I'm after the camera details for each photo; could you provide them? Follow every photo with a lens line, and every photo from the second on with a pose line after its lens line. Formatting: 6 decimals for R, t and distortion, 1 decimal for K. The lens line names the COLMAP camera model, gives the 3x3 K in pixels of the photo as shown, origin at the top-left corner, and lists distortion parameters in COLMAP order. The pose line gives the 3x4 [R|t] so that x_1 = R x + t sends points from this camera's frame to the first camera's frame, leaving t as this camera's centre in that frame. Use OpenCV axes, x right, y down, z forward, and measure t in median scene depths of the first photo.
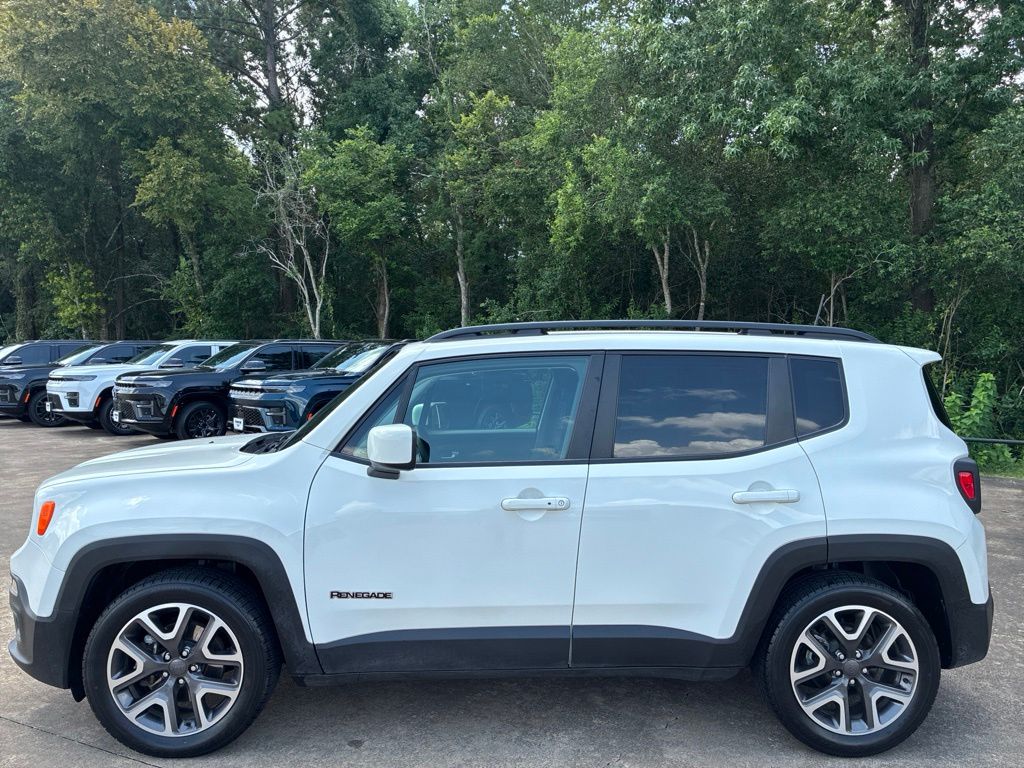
lens RADIAL K [[762.7, 0, 517.0], [0, 762.7, 387.2], [0, 0, 1]] dist [0.095570, -0.119800]
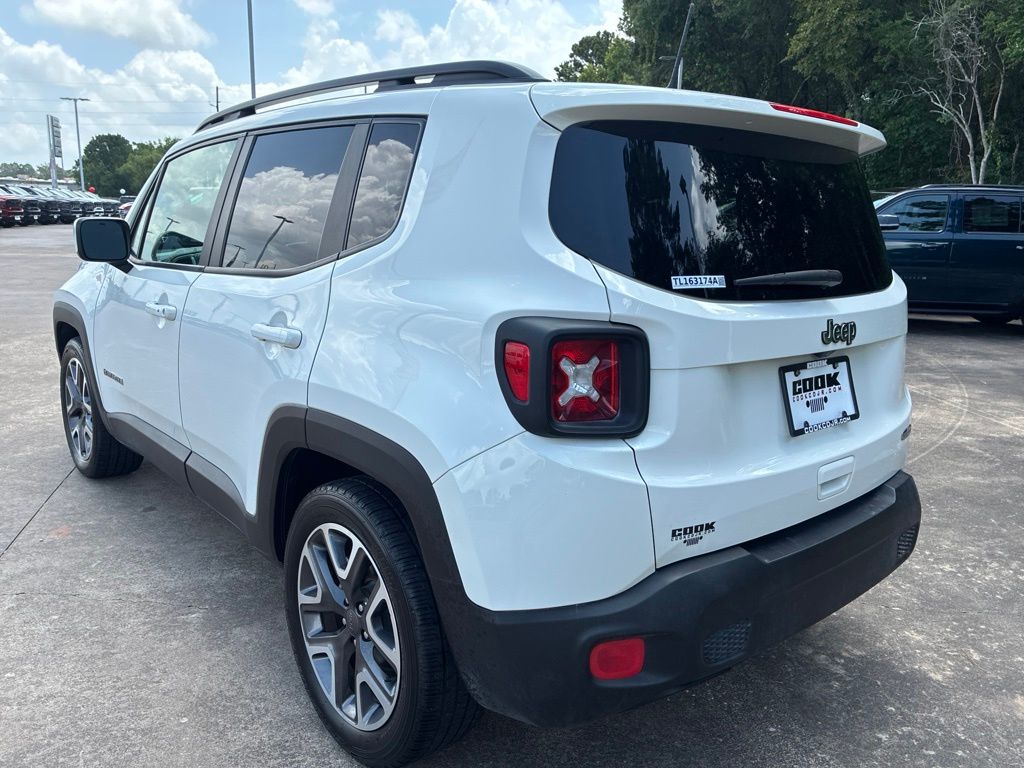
lens RADIAL K [[780.4, 0, 512.0], [0, 780.4, 384.0], [0, 0, 1]] dist [0.035077, -0.064086]
pose [[0.617927, 0.171526, -0.767297, 0.121593], [-0.049104, 0.982427, 0.180072, 0.006207], [0.784701, -0.073594, 0.615491, 0.090805]]
